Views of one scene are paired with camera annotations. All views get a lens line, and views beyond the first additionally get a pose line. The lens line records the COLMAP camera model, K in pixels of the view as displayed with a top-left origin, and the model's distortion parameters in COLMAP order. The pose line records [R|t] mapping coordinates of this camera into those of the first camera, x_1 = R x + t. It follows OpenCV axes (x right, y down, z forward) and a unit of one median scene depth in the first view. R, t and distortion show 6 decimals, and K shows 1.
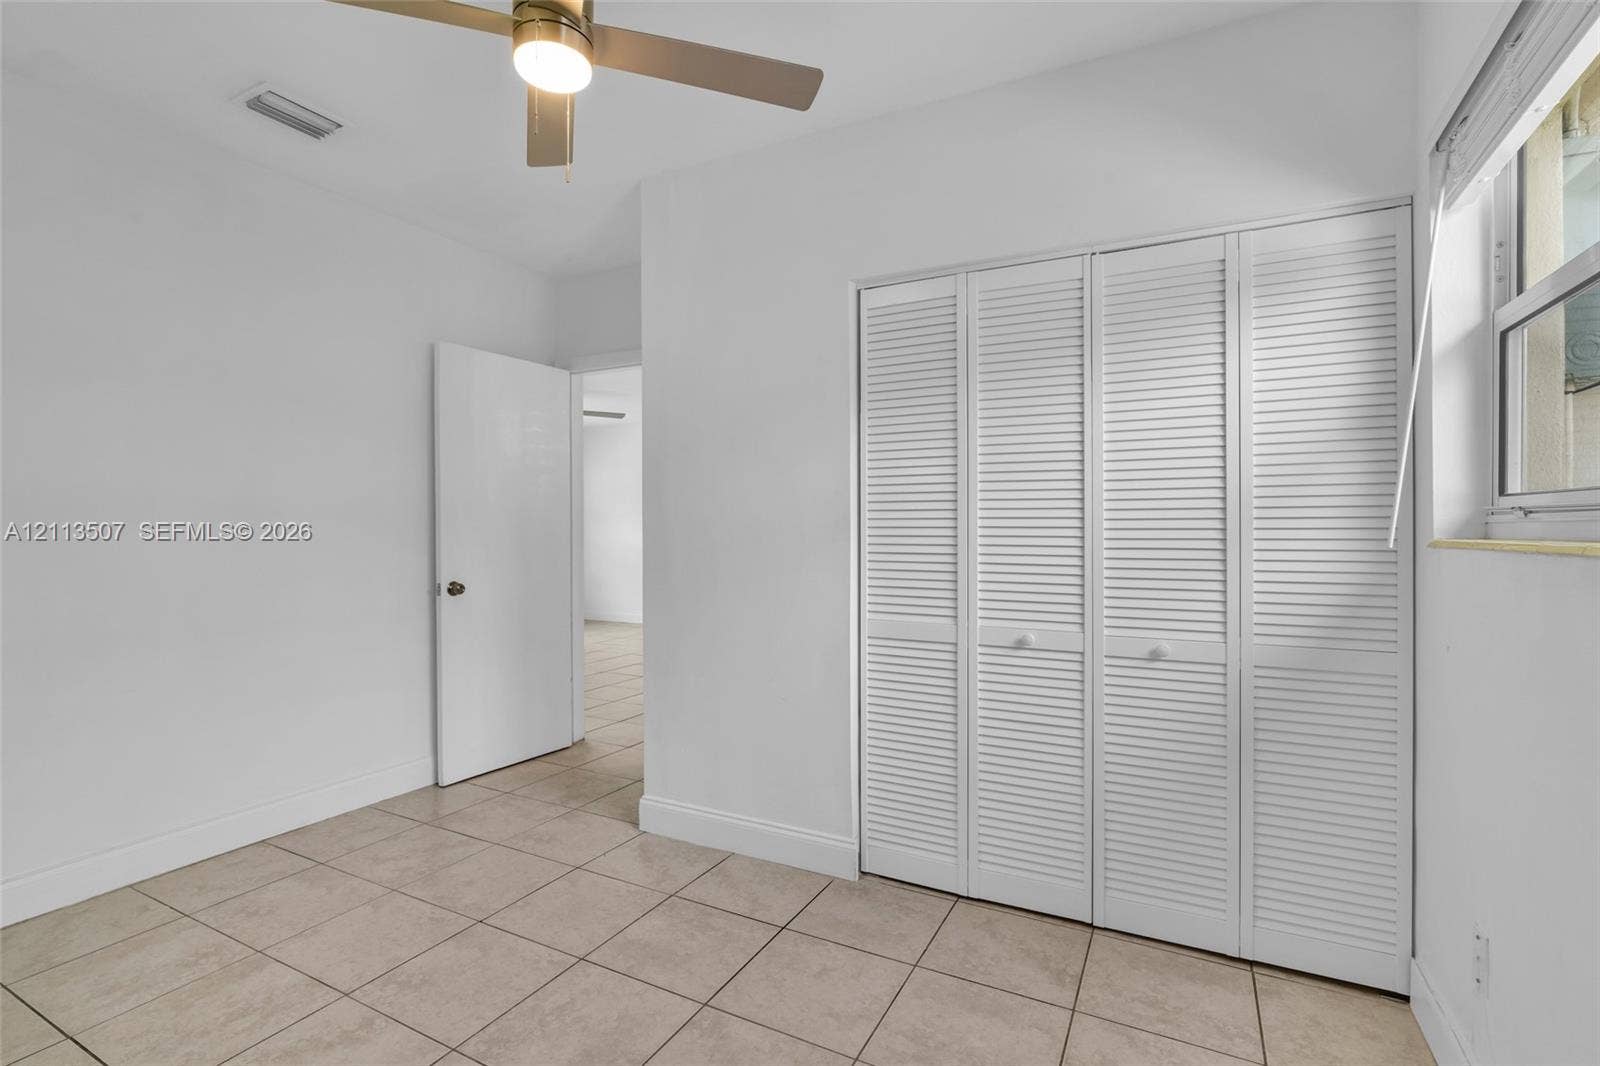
lens RADIAL K [[749.6, 0, 800.0], [0, 749.6, 533.0], [0, 0, 1]] dist [-0.021685, -0.001014]
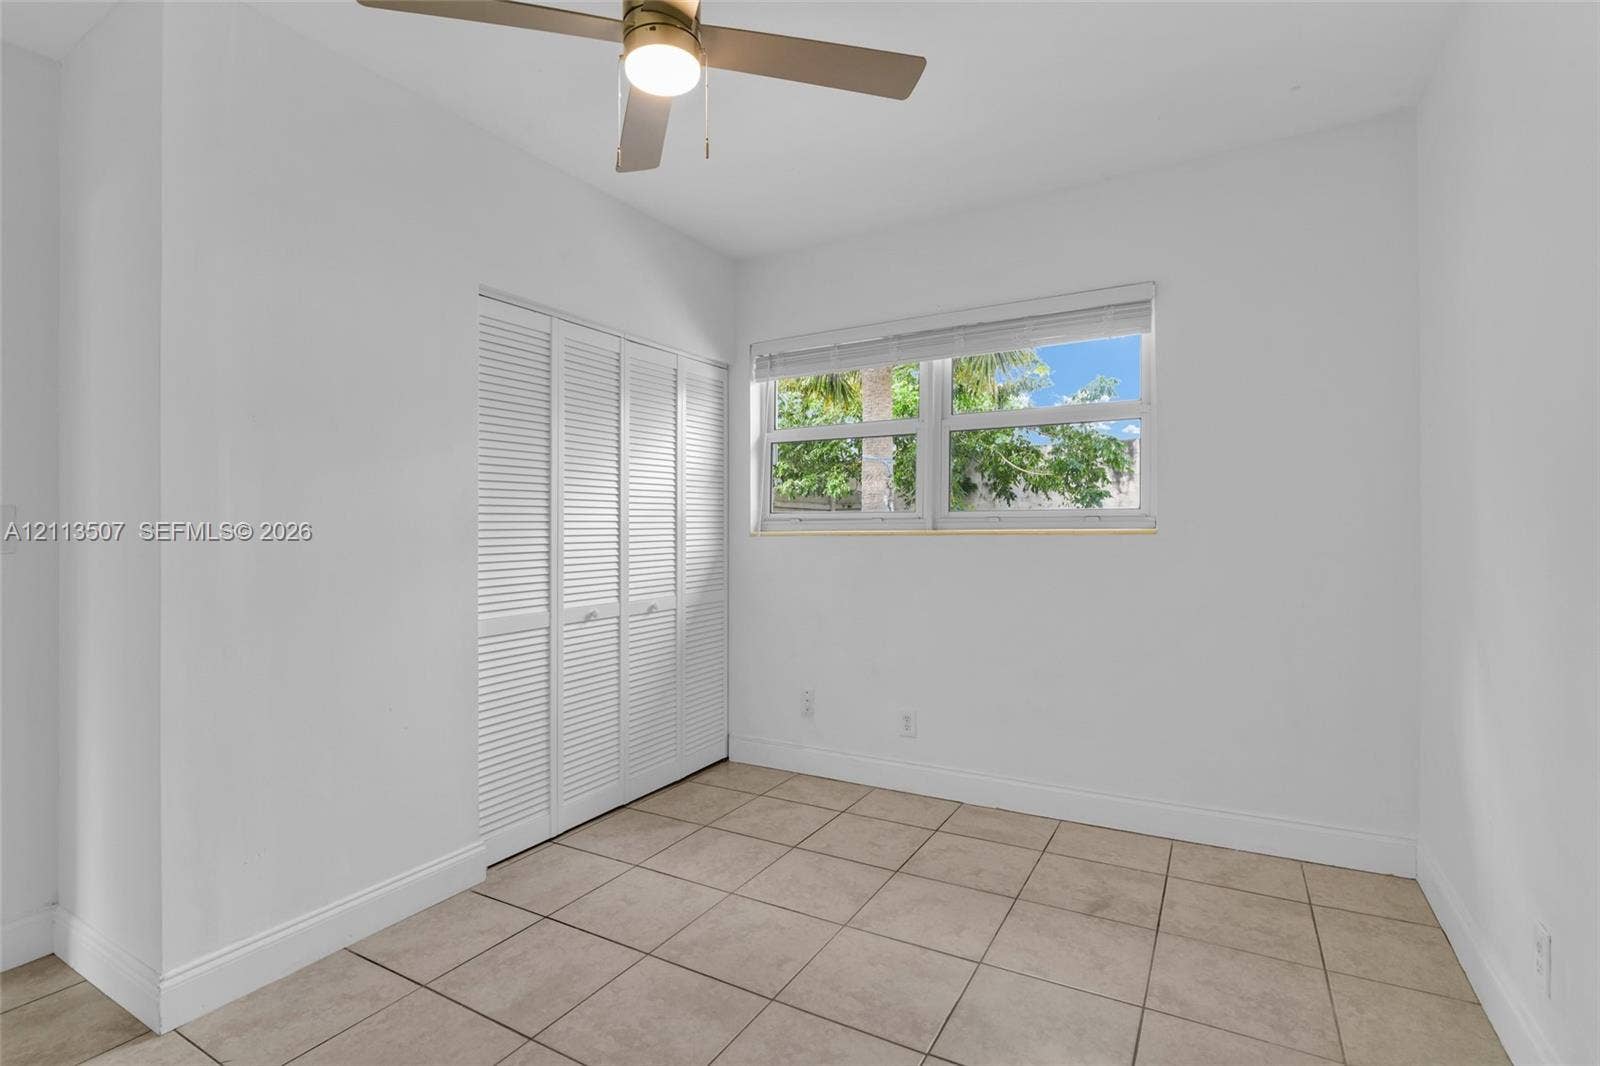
lens RADIAL K [[749.6, 0, 800.0], [0, 749.6, 533.0], [0, 0, 1]] dist [-0.021685, -0.001014]
pose [[0.032800, -0.012408, 0.999385, -0.970357], [0.014991, 0.999817, 0.011921, -0.008970], [-0.999350, 0.014591, 0.032980, 0.568590]]
